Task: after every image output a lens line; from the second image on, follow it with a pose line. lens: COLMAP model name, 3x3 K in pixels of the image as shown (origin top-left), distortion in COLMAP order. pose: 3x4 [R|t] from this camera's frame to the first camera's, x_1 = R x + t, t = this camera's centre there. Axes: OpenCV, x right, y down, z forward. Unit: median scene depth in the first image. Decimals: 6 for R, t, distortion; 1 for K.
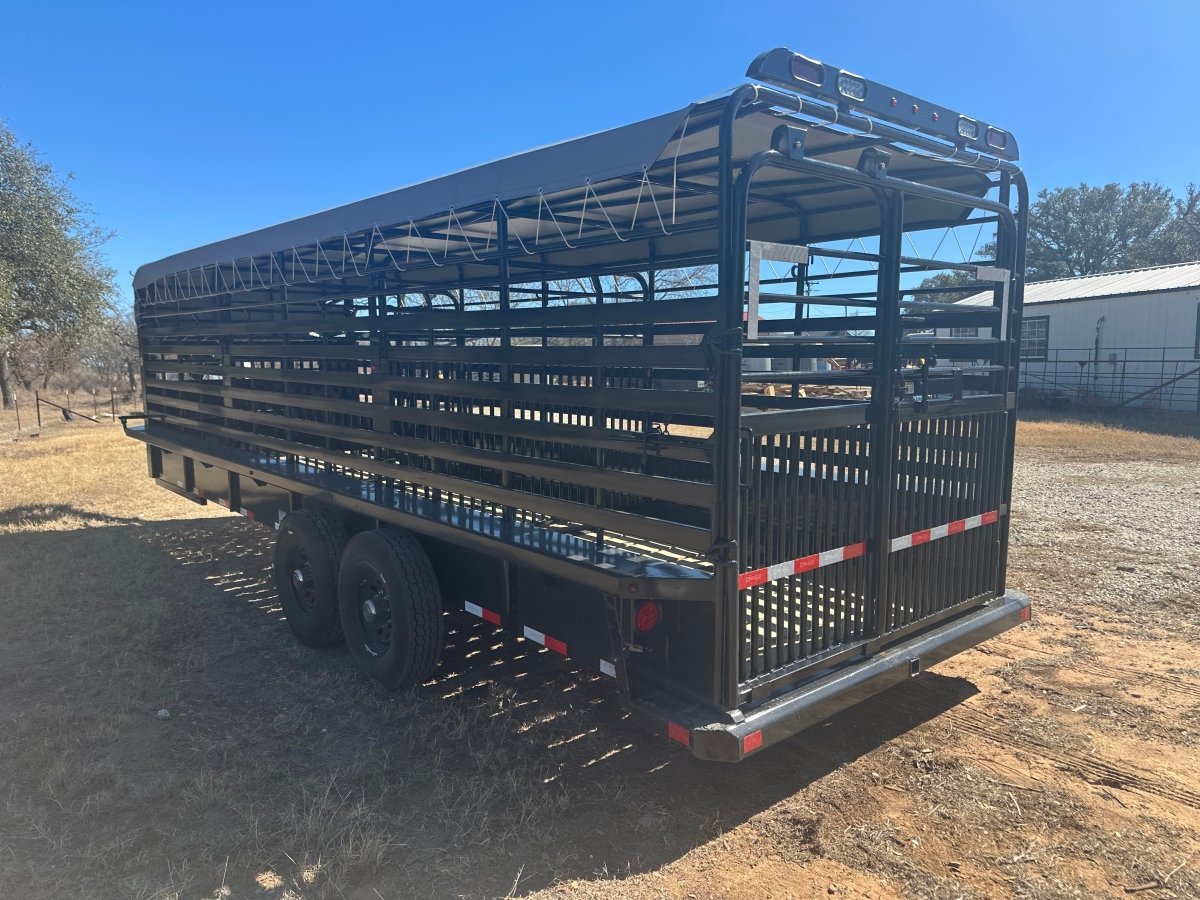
lens RADIAL K [[849.5, 0, 596.0], [0, 849.5, 441.6], [0, 0, 1]] dist [0.009480, -0.001692]
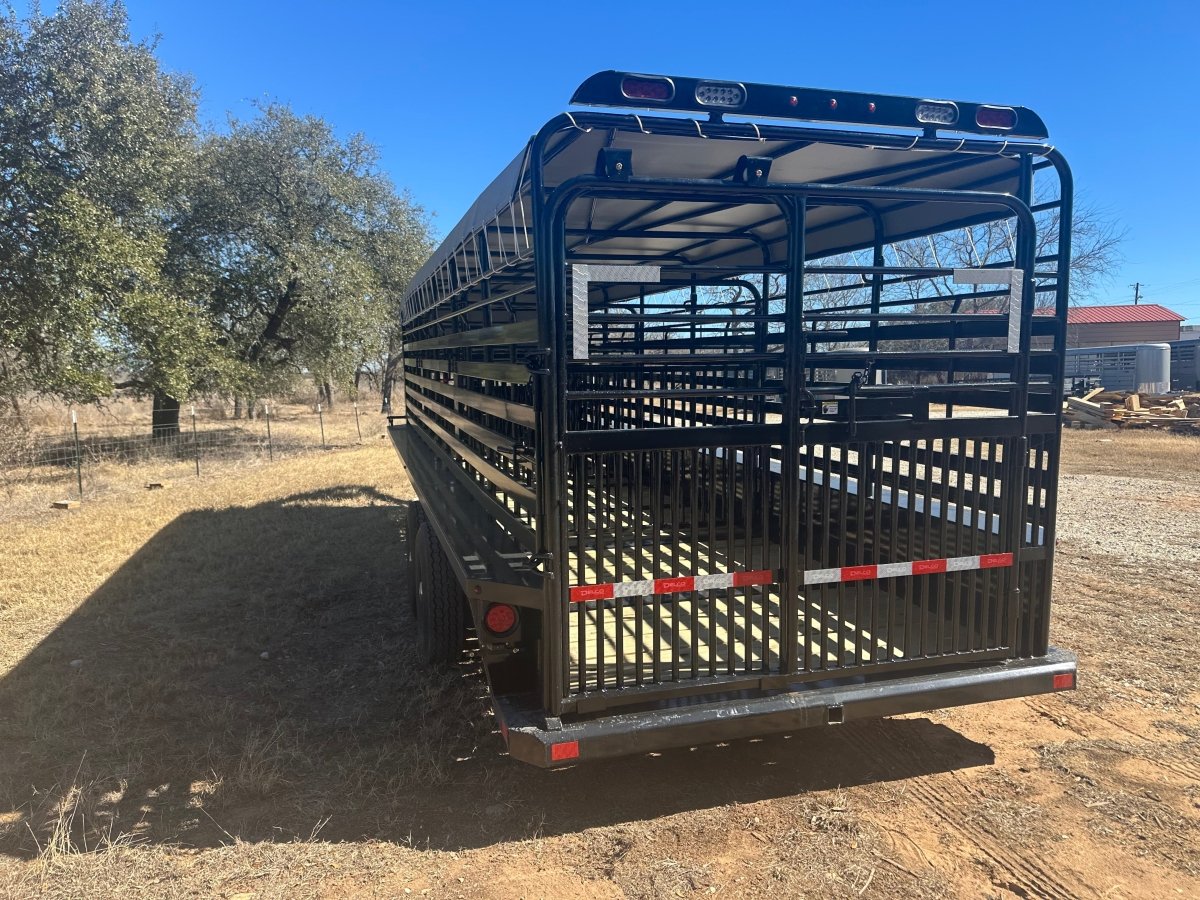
lens RADIAL K [[842.0, 0, 598.4], [0, 842.0, 439.3], [0, 0, 1]] dist [0.052176, -0.058228]
pose [[0.911184, 0.034350, -0.410565, 0.443592], [-0.037523, 0.999296, 0.000329, -0.017139], [0.410288, 0.015106, 0.911831, 0.057518]]
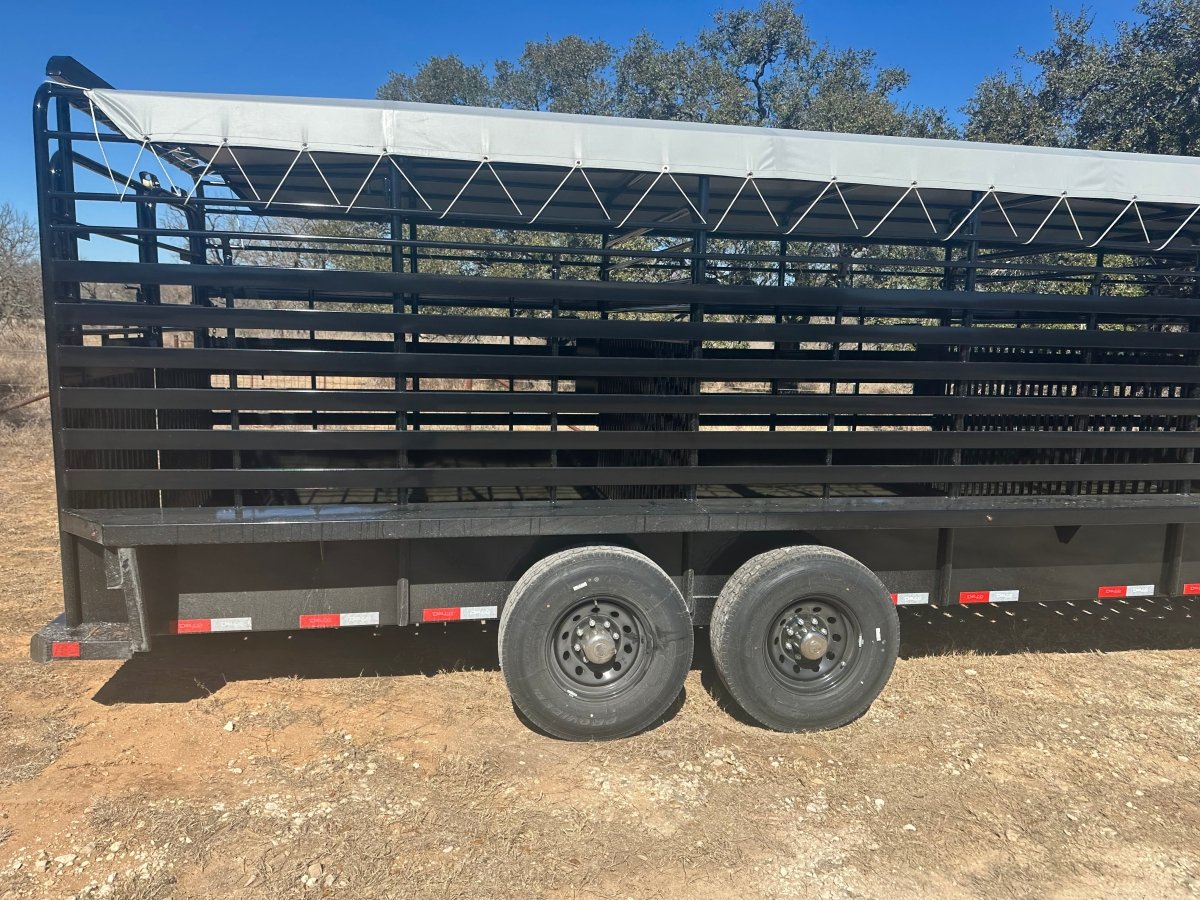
lens RADIAL K [[843.0, 0, 600.4], [0, 843.0, 433.6], [0, 0, 1]] dist [0.105710, -0.145037]
pose [[-0.505680, 0.098056, -0.857130, 0.950746], [-0.121220, 0.975588, 0.183124, -0.210240], [0.854162, 0.196503, -0.481449, 1.887823]]
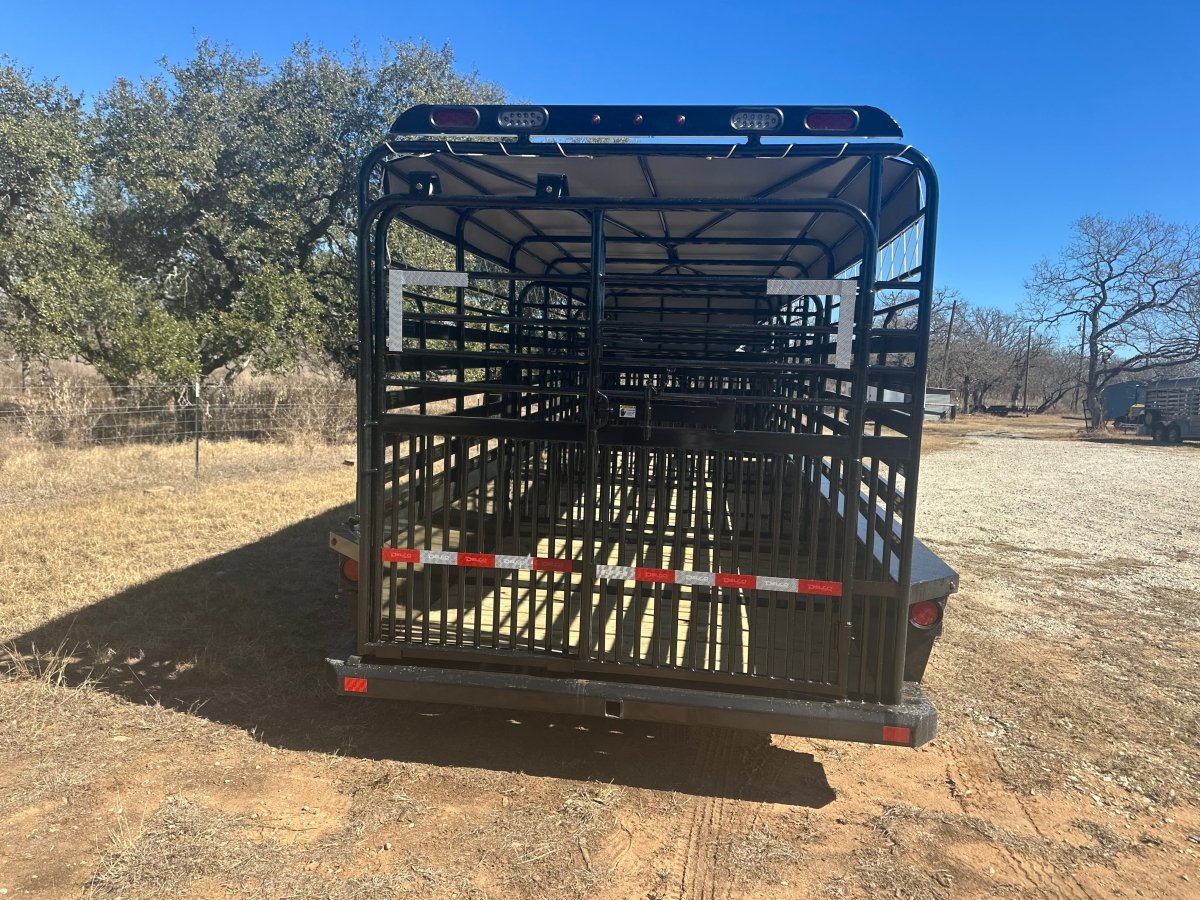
lens RADIAL K [[842.0, 0, 598.4], [0, 842.0, 439.3], [0, 0, 1]] dist [0.052176, -0.058228]
pose [[0.667962, 0.102405, -0.737116, 0.892357], [-0.121884, 0.992166, 0.027389, -0.046586], [0.734146, 0.071548, 0.675211, 0.296834]]
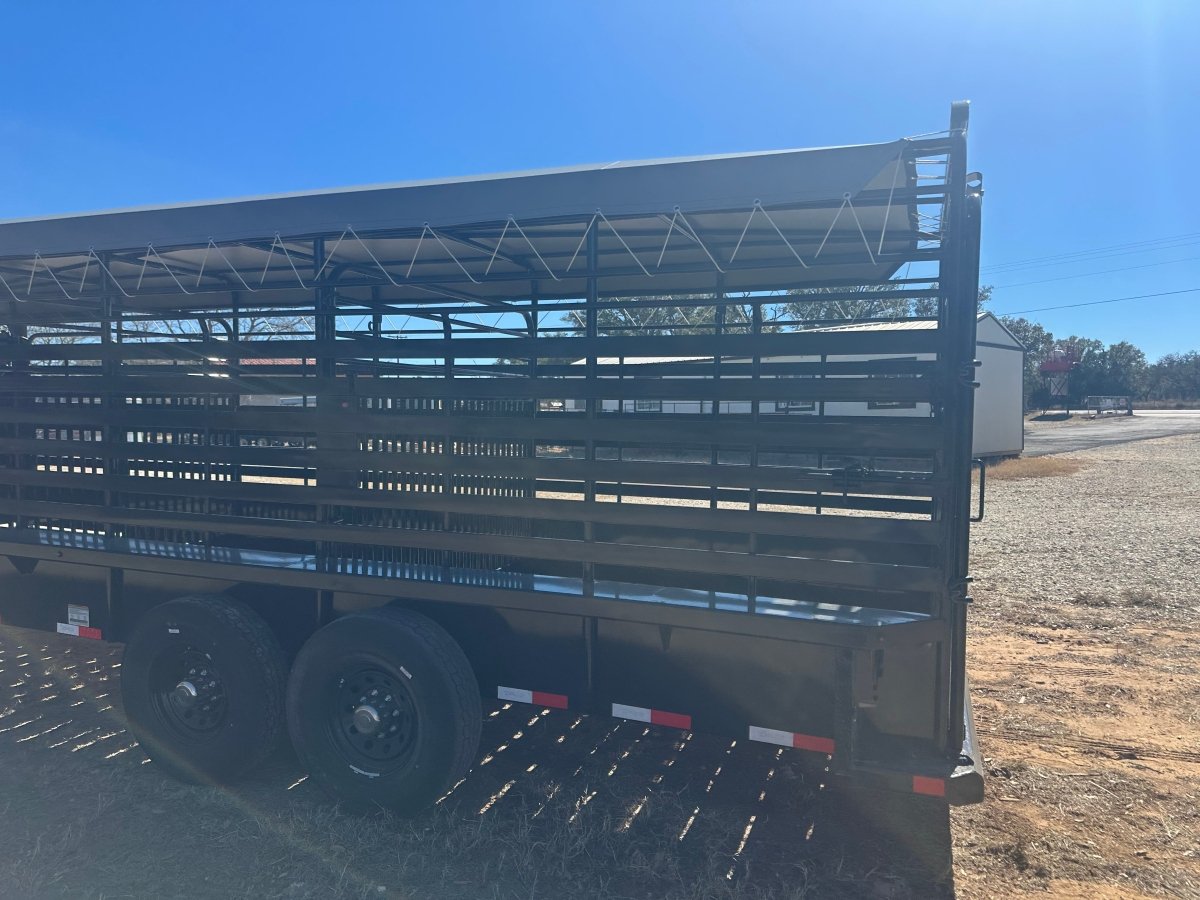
lens RADIAL K [[842.1, 0, 602.5], [0, 842.1, 447.1], [0, 0, 1]] dist [0.004680, 0.001036]
pose [[0.880010, -0.012914, 0.474779, -0.471576], [0.039678, 0.998135, -0.046396, -0.002589], [-0.473295, 0.059667, 0.878881, 0.229657]]
